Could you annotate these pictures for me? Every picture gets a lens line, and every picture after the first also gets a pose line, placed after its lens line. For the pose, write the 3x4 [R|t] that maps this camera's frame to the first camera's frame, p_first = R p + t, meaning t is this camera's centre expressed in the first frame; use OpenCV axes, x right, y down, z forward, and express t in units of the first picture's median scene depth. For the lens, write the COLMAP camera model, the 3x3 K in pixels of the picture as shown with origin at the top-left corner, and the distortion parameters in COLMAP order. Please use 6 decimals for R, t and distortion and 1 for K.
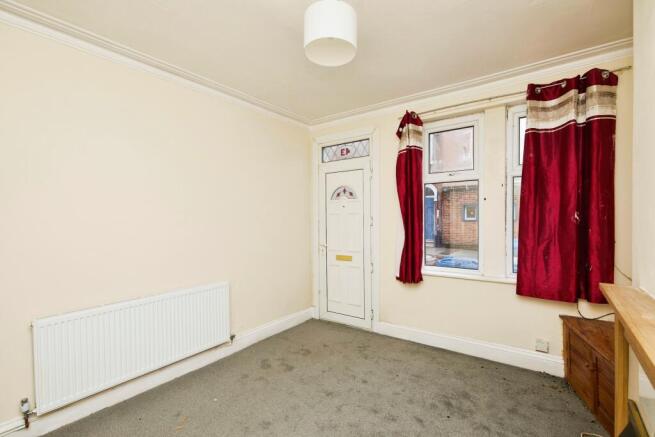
lens RADIAL K [[303.6, 0, 327.9], [0, 303.6, 221.7], [0, 0, 1]] dist [0.001422, 0.000630]
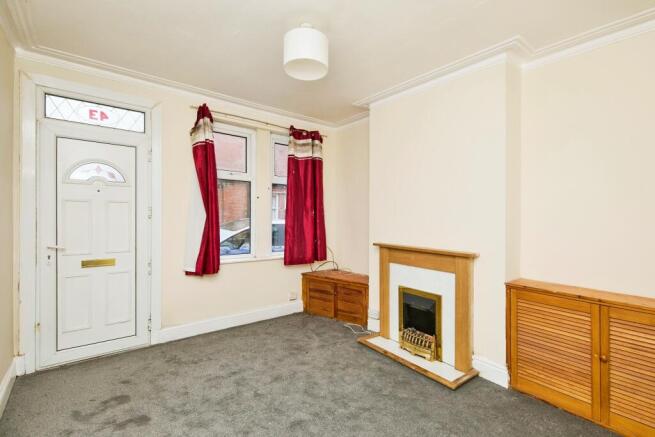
lens RADIAL K [[303.6, 0, 330.4], [0, 303.6, 215.7], [0, 0, 1]] dist [0.001422, 0.000630]
pose [[0.249765, 0.020716, 0.968085, -0.670059], [-0.001718, 0.999779, -0.020951, 0.028725], [-0.968305, 0.003570, 0.249745, 0.386502]]
